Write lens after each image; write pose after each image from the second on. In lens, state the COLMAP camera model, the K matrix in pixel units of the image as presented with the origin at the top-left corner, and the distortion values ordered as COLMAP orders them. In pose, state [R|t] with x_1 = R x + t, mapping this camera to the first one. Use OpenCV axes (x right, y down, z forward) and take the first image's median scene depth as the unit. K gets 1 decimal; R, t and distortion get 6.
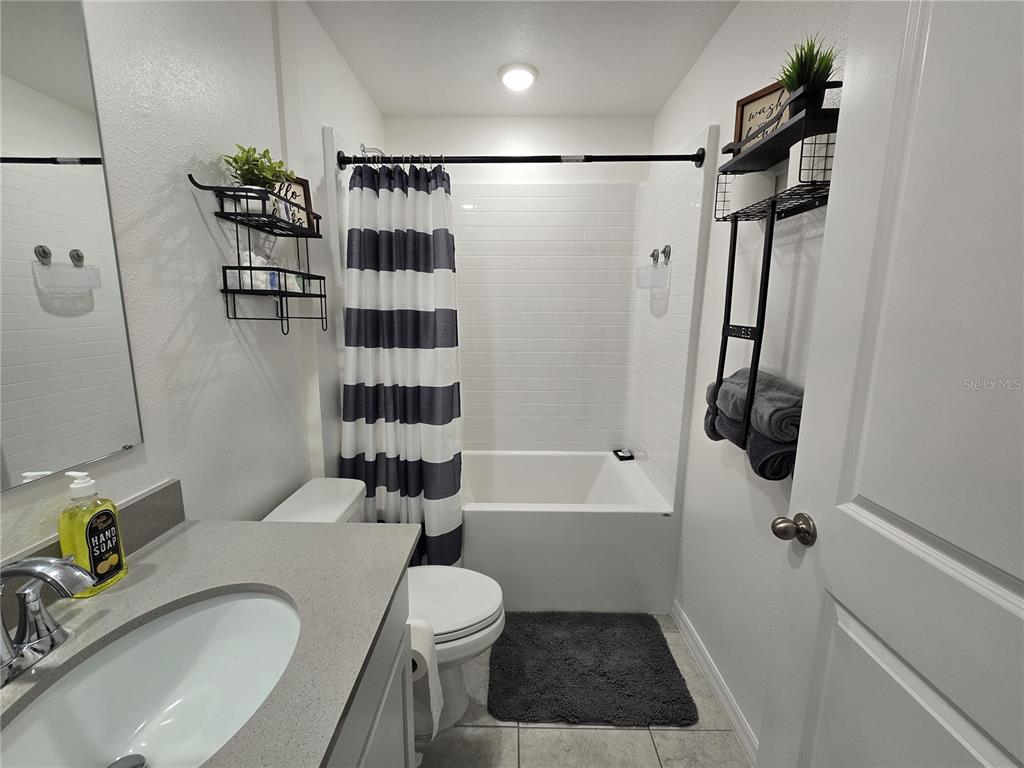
lens RADIAL K [[420.3, 0, 507.4], [0, 420.3, 380.4], [0, 0, 1]] dist [-0.002905, 0.000608]
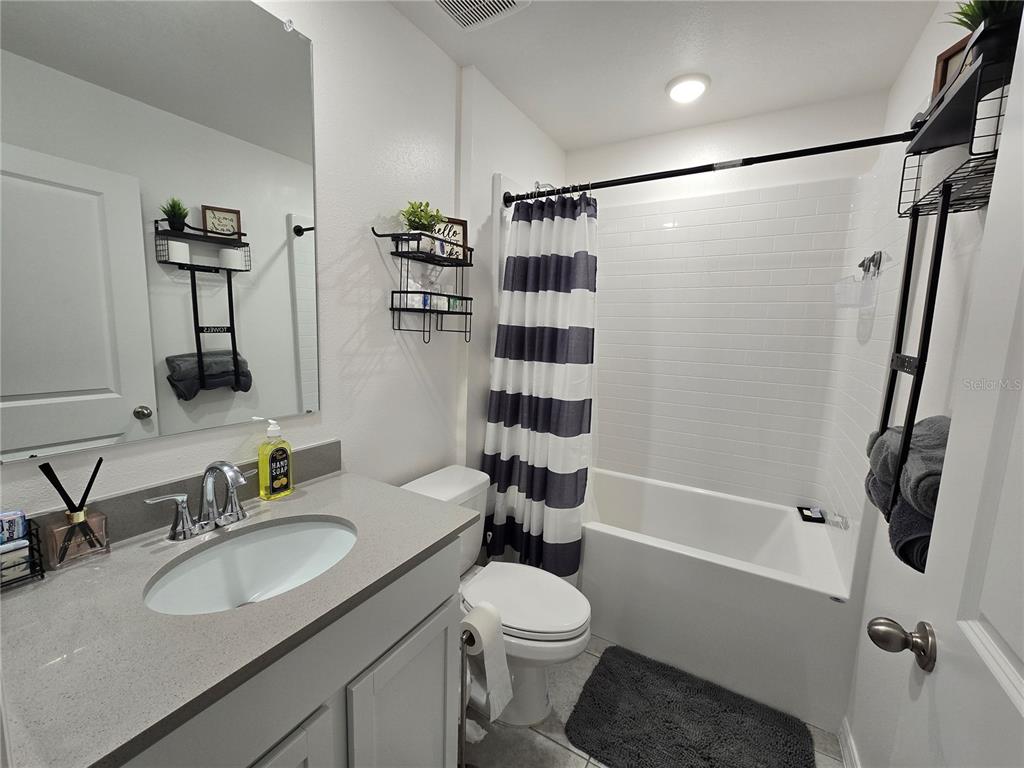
lens RADIAL K [[420.3, 0, 507.4], [0, 420.3, 380.4], [0, 0, 1]] dist [-0.002905, 0.000608]
pose [[0.866488, 0.082154, -0.492391, 0.233323], [-0.105655, 0.994201, -0.020048, 0.001733], [0.487888, 0.069395, 0.870143, 0.014868]]
